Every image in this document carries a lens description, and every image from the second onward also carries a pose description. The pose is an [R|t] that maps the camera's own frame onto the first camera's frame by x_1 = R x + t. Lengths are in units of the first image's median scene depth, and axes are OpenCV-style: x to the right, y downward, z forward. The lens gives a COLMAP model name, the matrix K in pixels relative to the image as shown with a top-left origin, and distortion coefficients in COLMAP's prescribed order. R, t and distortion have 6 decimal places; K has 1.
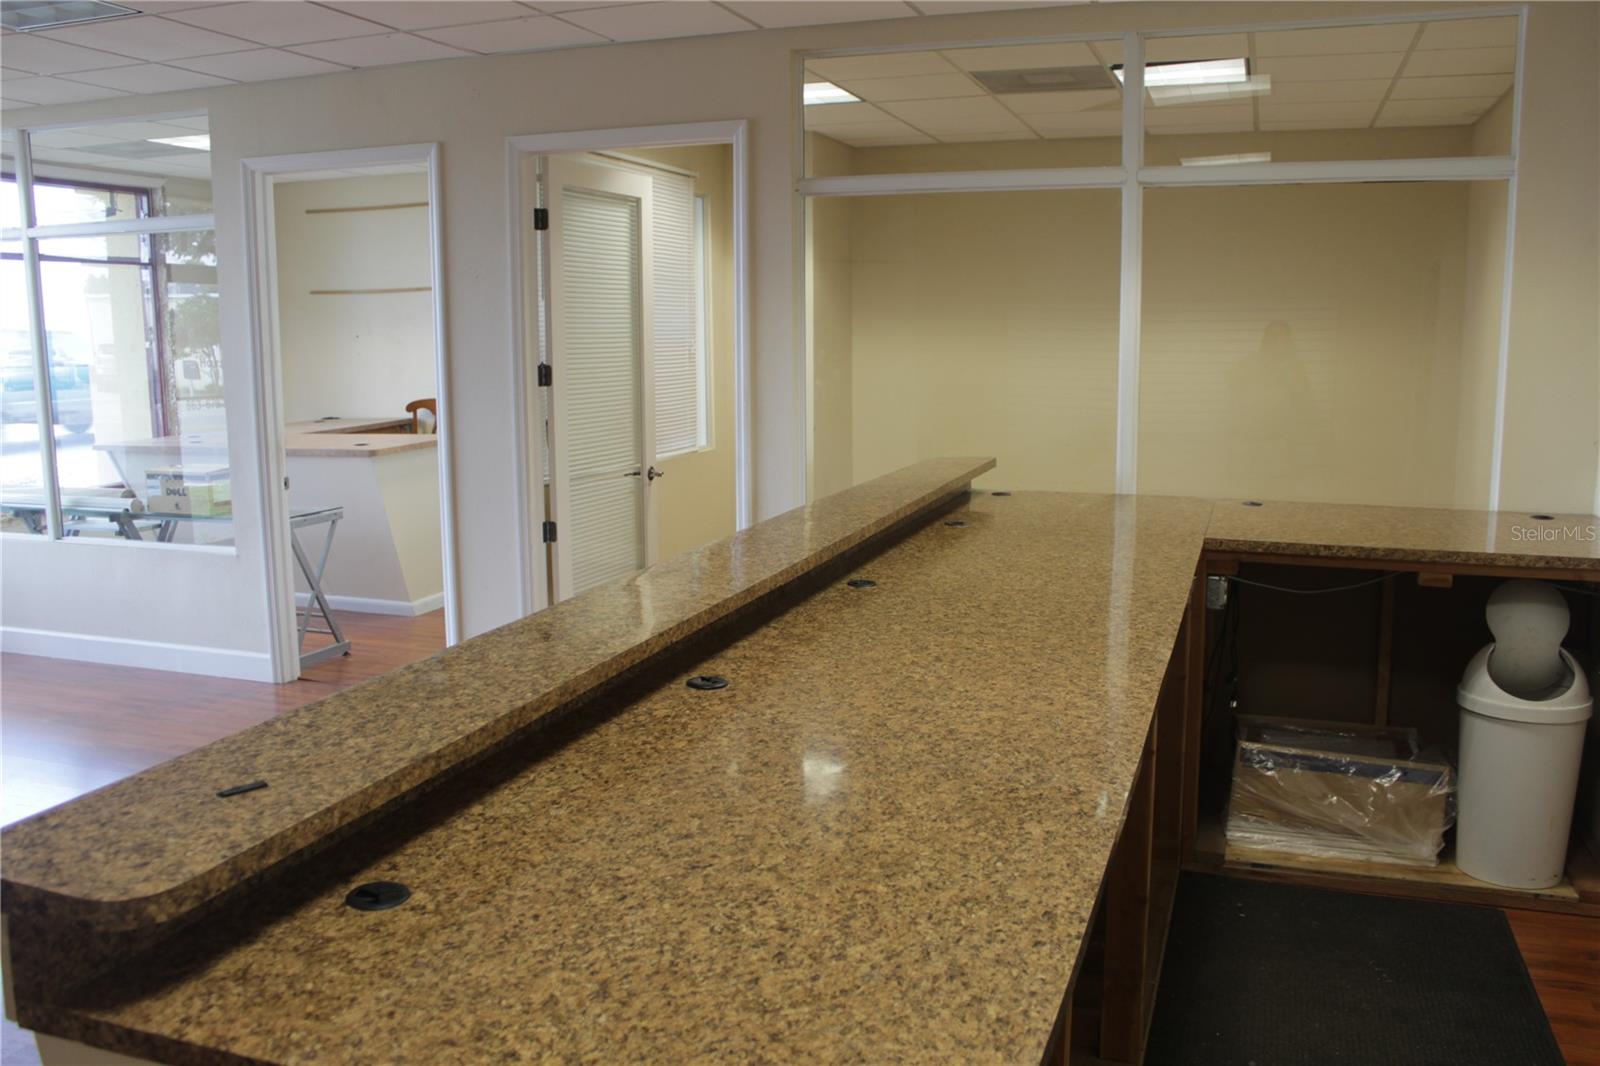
lens RADIAL K [[1320.6, 0, 800.0], [0, 1320.6, 533.0], [0, 0, 1]] dist [-0.167295, 0.119229]
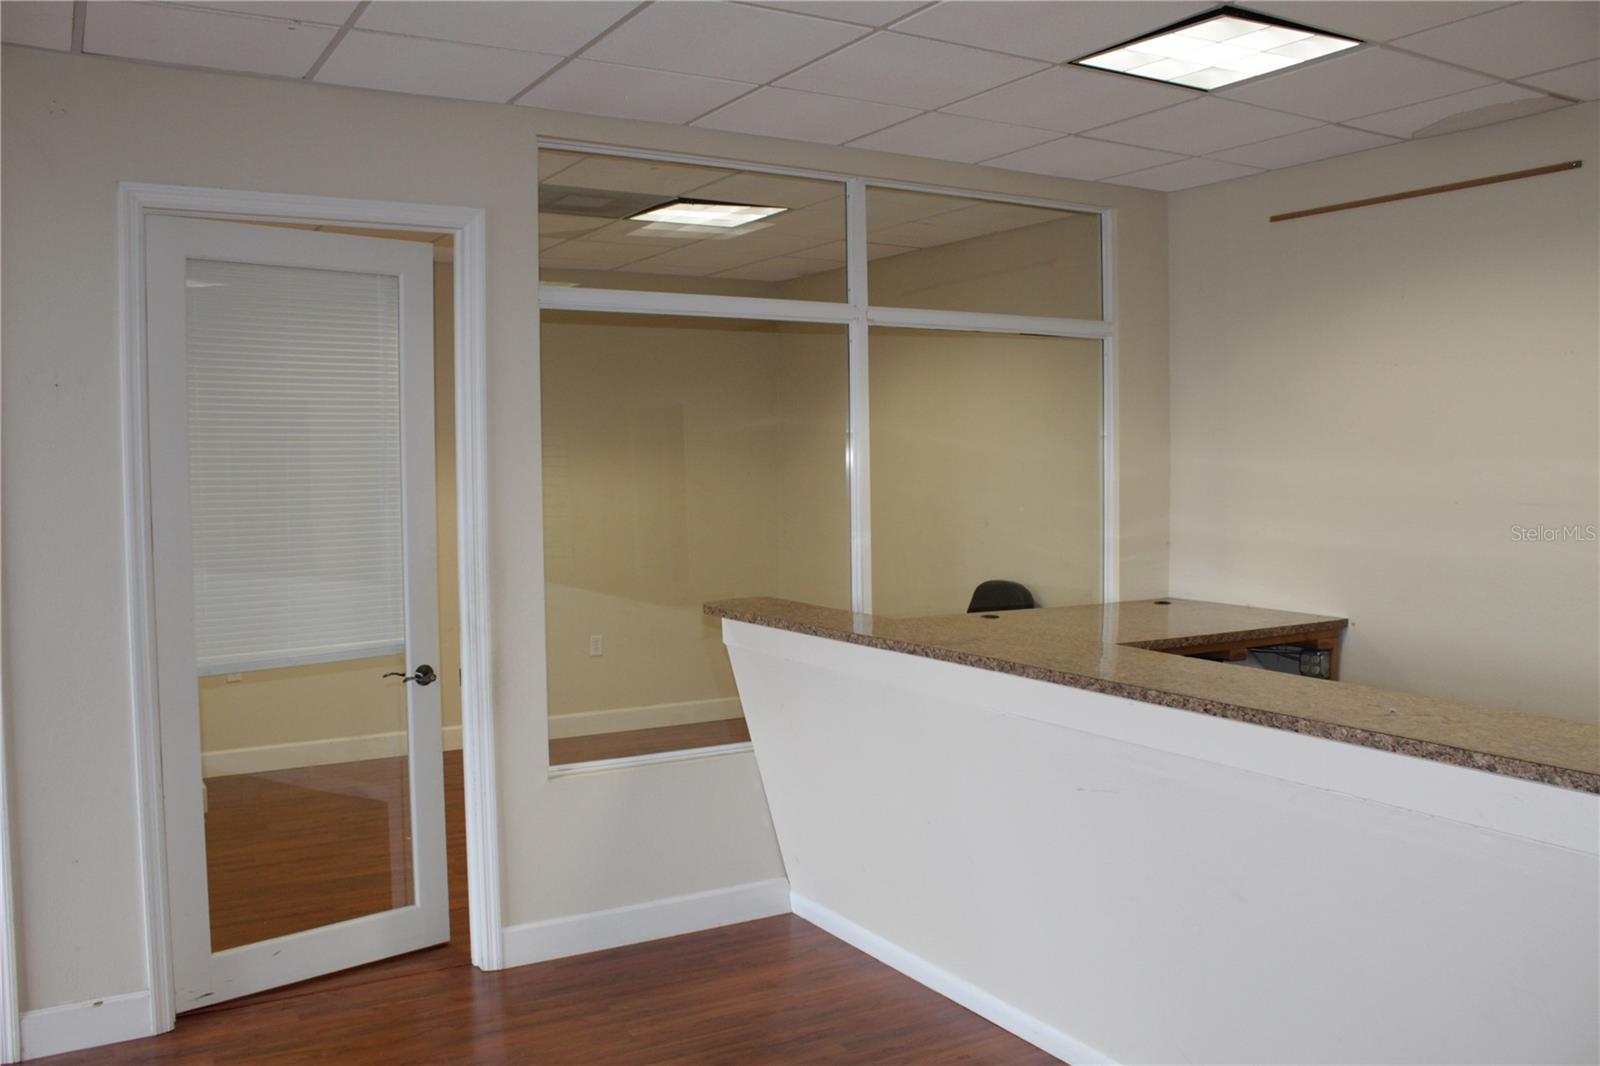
lens RADIAL K [[1342.3, 0, 800.0], [0, 1342.3, 533.0], [0, 0, 1]] dist [-0.160397, 0.139705]
pose [[0.648801, -0.040951, 0.759855, -0.413868], [0.123260, 0.991020, -0.051836, -0.035334], [-0.750909, 0.127291, 0.648022, 0.250890]]
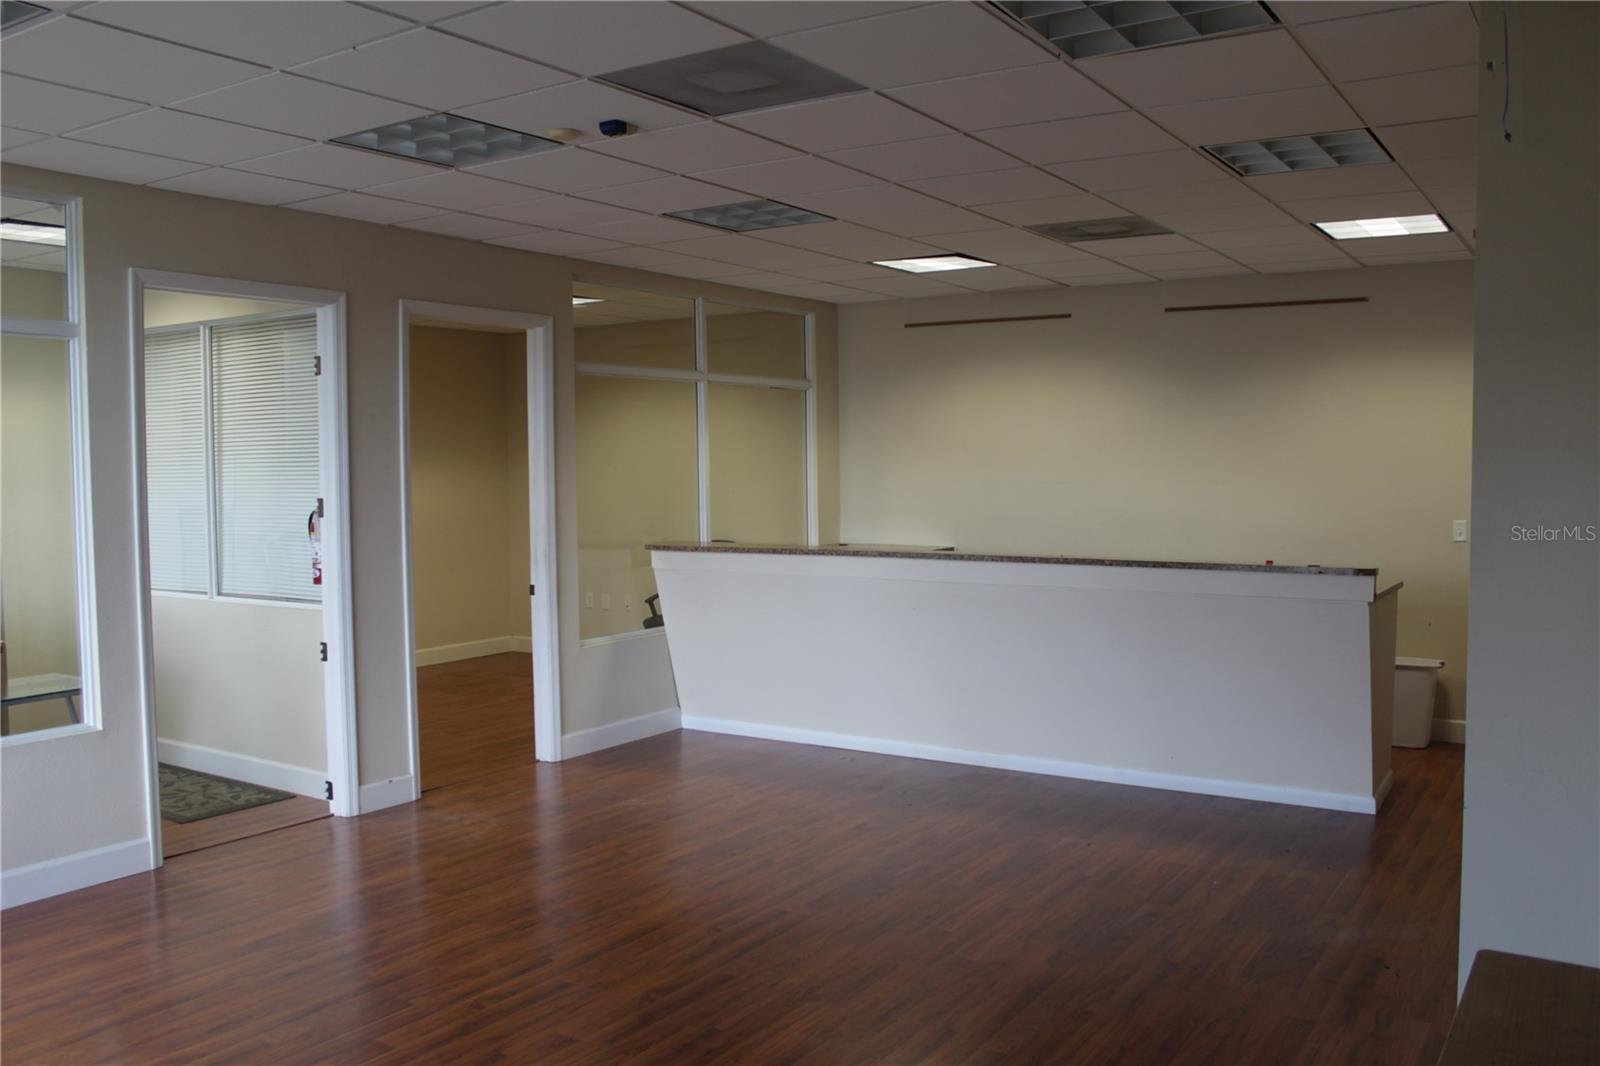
lens RADIAL K [[1342.3, 0, 800.0], [0, 1342.3, 533.0], [0, 0, 1]] dist [-0.160397, 0.139705]
pose [[0.239708, -0.047241, 0.969695, -1.047027], [0.158831, 0.987266, 0.008835, -0.039995], [-0.957765, 0.151900, 0.244159, 0.314441]]
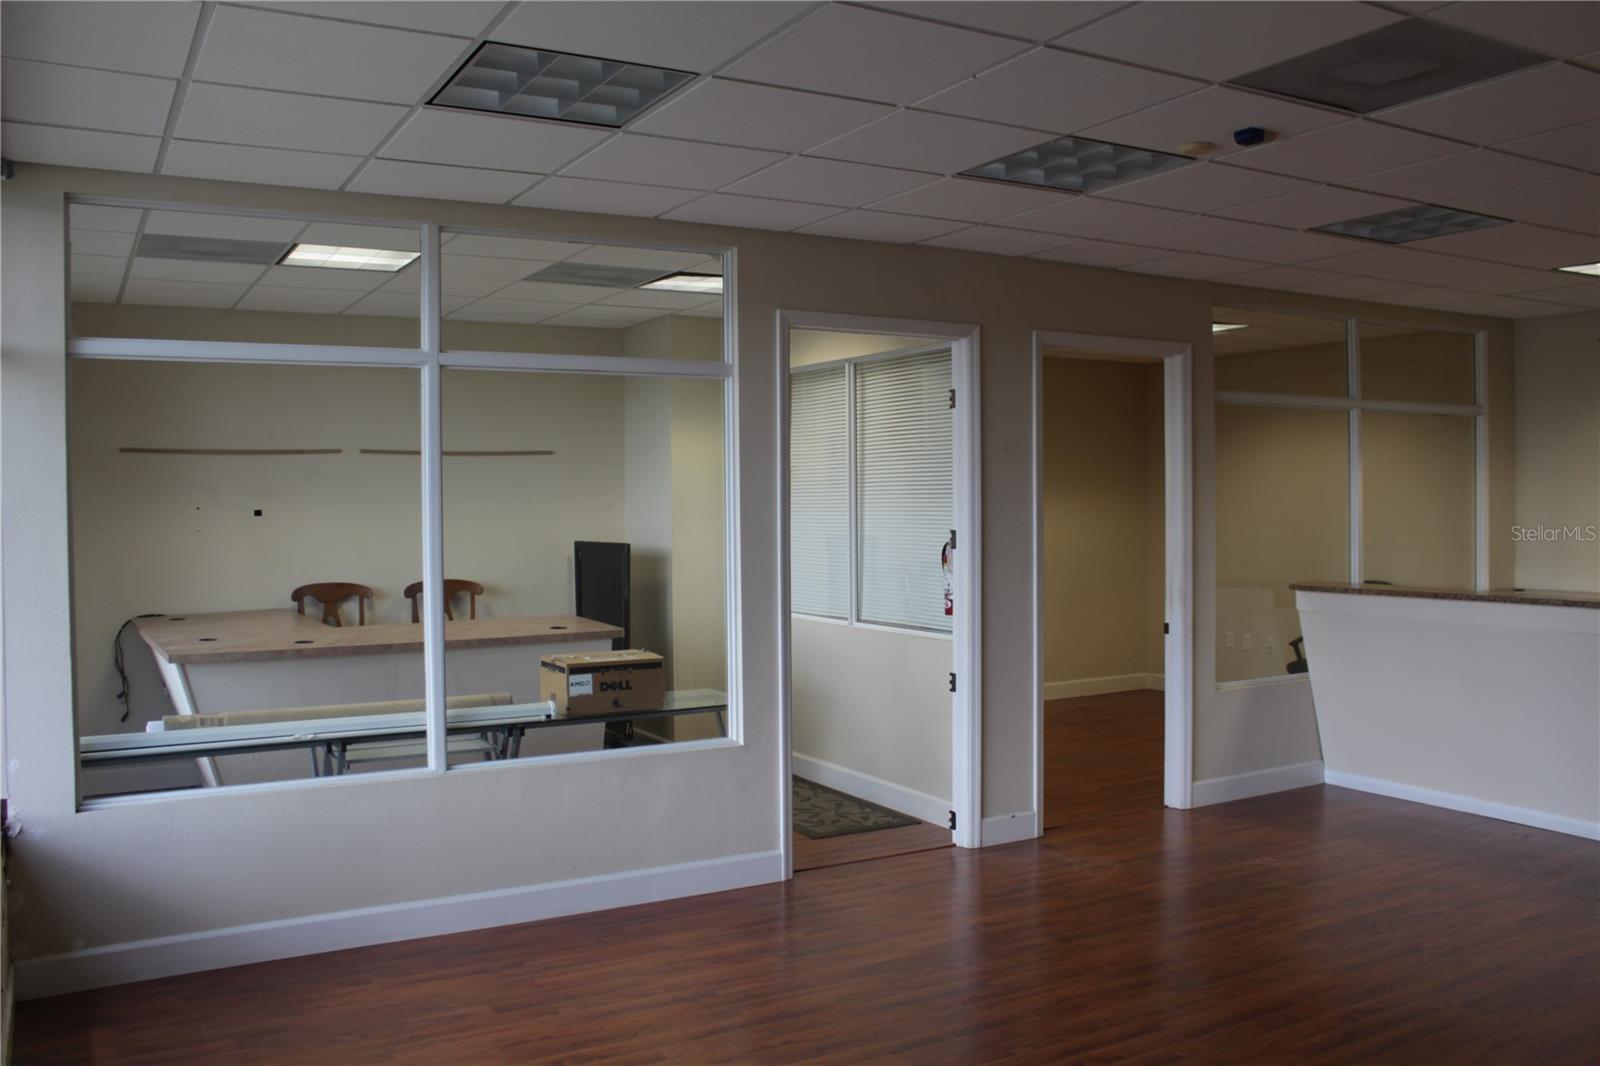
lens RADIAL K [[1342.3, 0, 800.0], [0, 1342.3, 533.0], [0, 0, 1]] dist [-0.160397, 0.139705]
pose [[0.657762, -0.017660, 0.753019, -1.016357], [0.120964, 0.989226, -0.082462, -0.042253], [-0.743450, 0.145329, 0.652811, 0.320666]]
